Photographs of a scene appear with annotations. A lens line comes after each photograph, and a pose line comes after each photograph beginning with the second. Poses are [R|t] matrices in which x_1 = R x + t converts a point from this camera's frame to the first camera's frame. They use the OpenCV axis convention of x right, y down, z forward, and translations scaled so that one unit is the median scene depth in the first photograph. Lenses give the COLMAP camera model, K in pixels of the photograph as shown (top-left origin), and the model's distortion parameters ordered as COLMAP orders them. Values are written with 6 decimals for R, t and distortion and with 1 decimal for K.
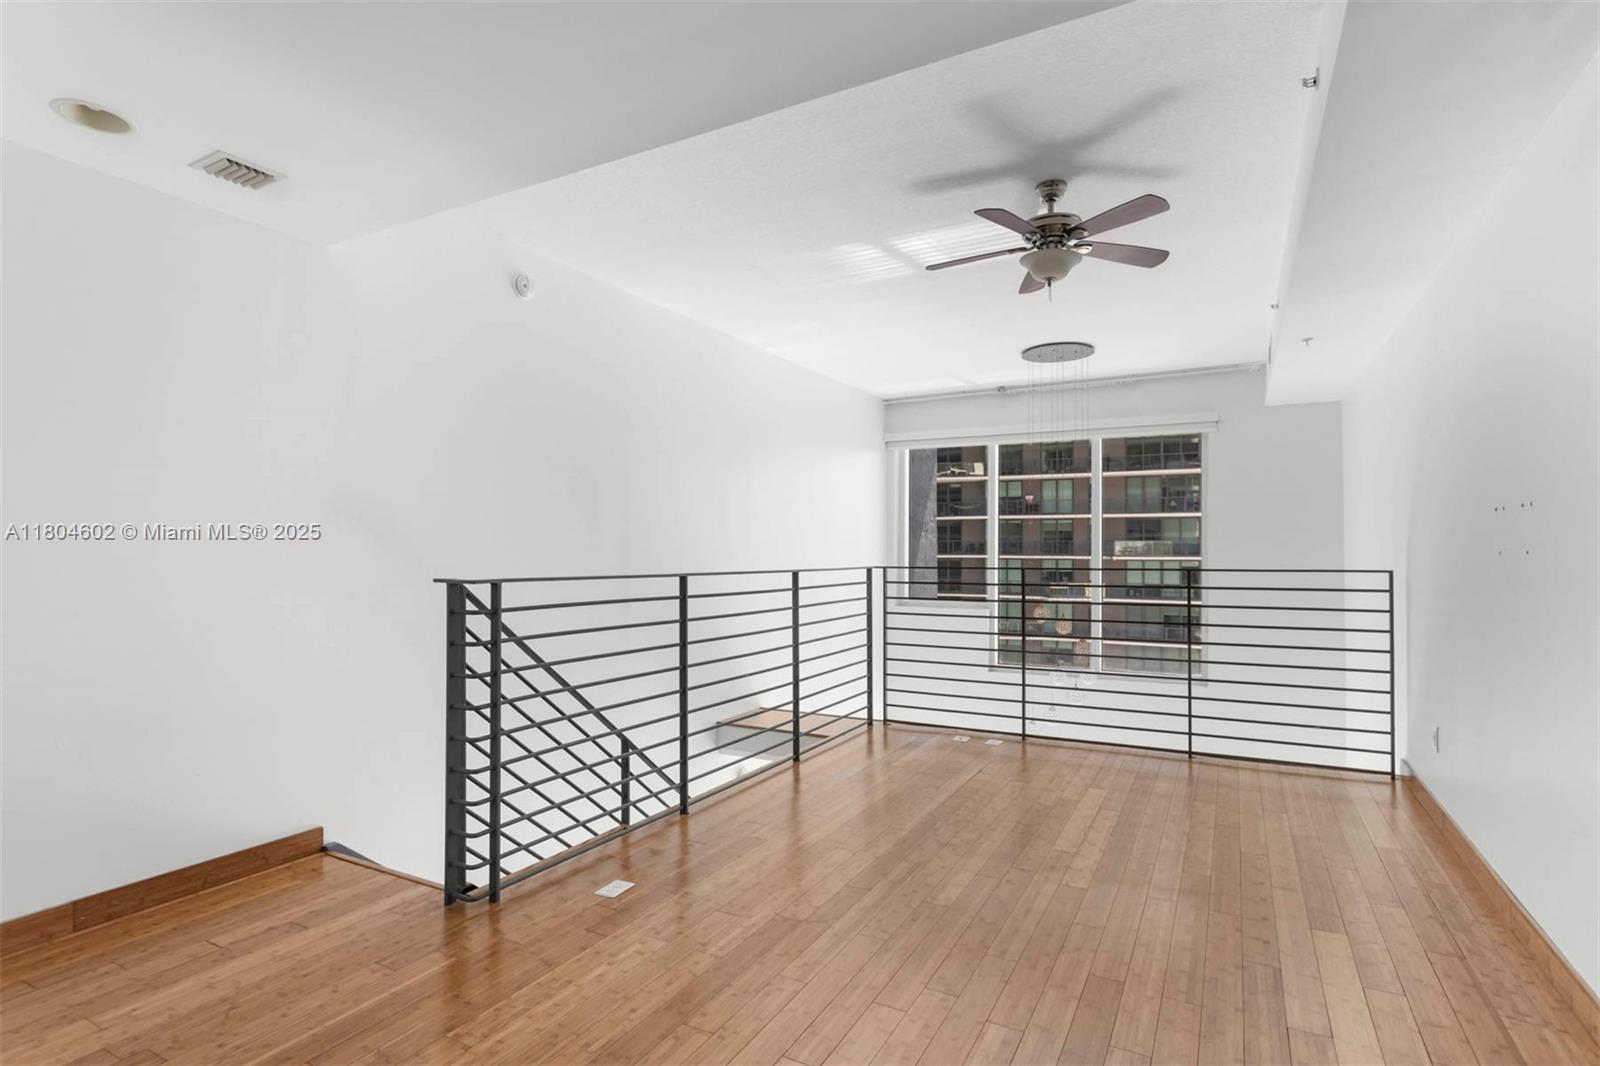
lens RADIAL K [[789.3, 0, 801.5], [0, 789.3, 541.2], [0, 0, 1]] dist [-0.016398, 0.006921]
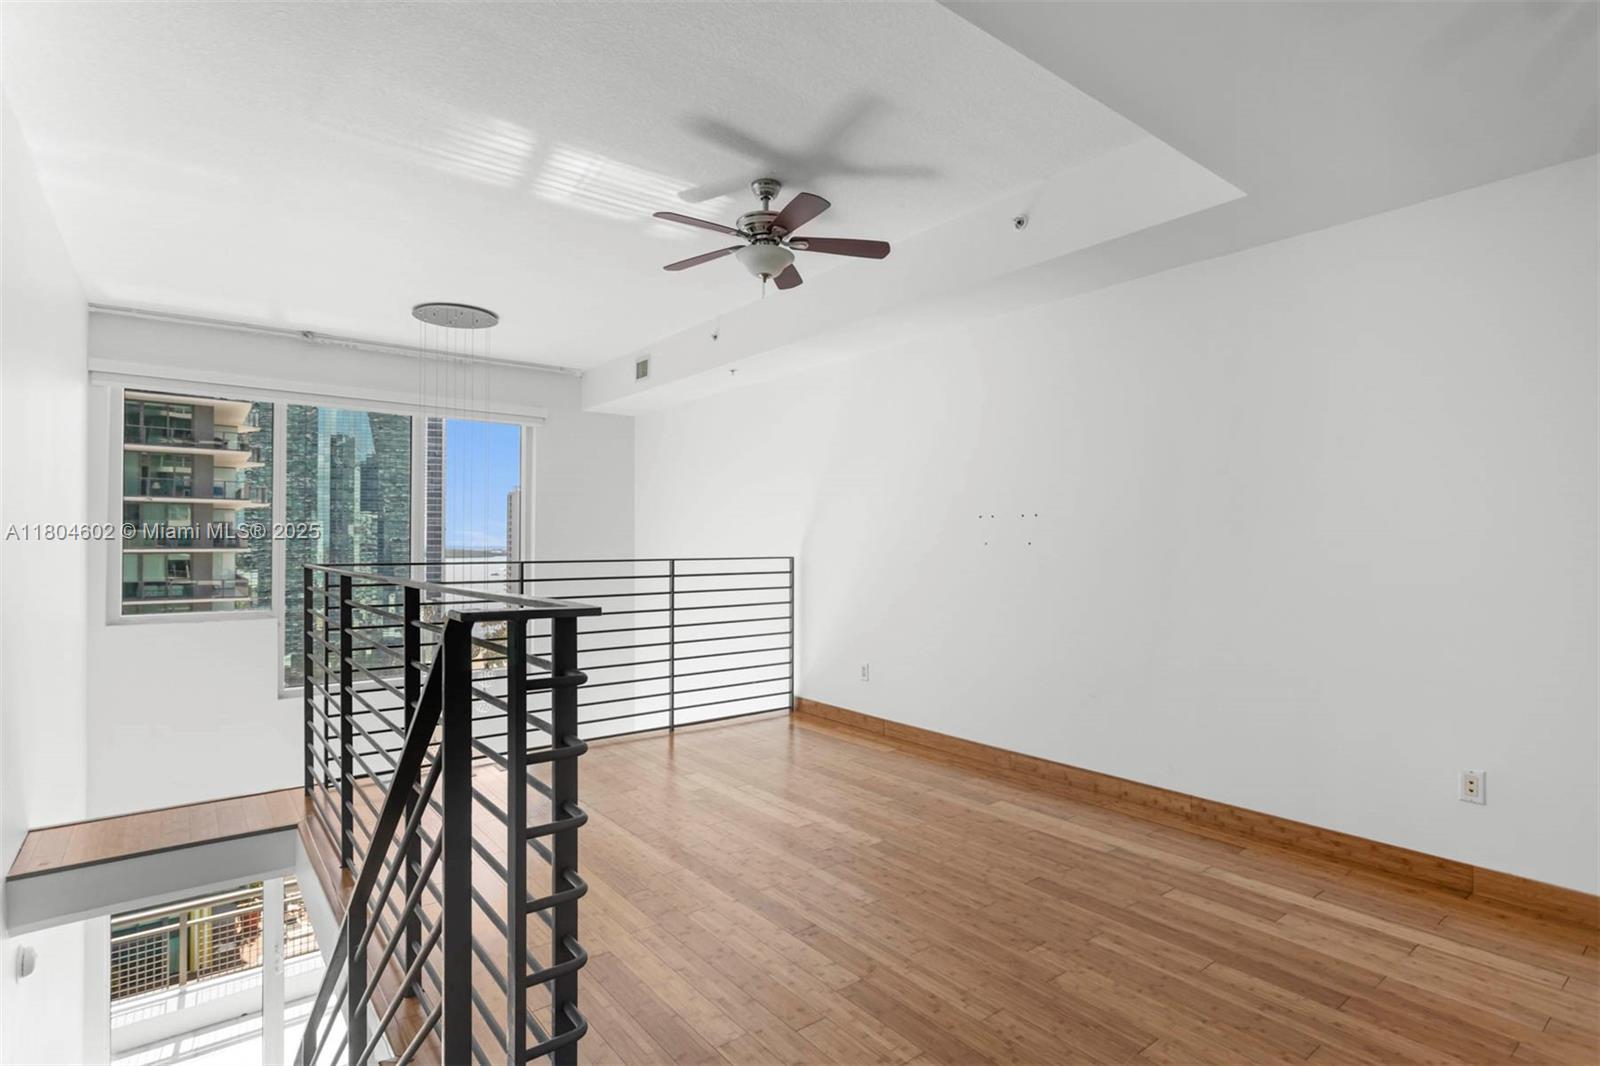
lens RADIAL K [[789.3, 0, 801.5], [0, 789.3, 541.2], [0, 0, 1]] dist [-0.016398, 0.006921]
pose [[0.401325, 0.002185, 0.915933, -0.494634], [-0.012699, 0.999914, 0.003179, 0.005987], [-0.915848, -0.012907, 0.401319, 0.449443]]
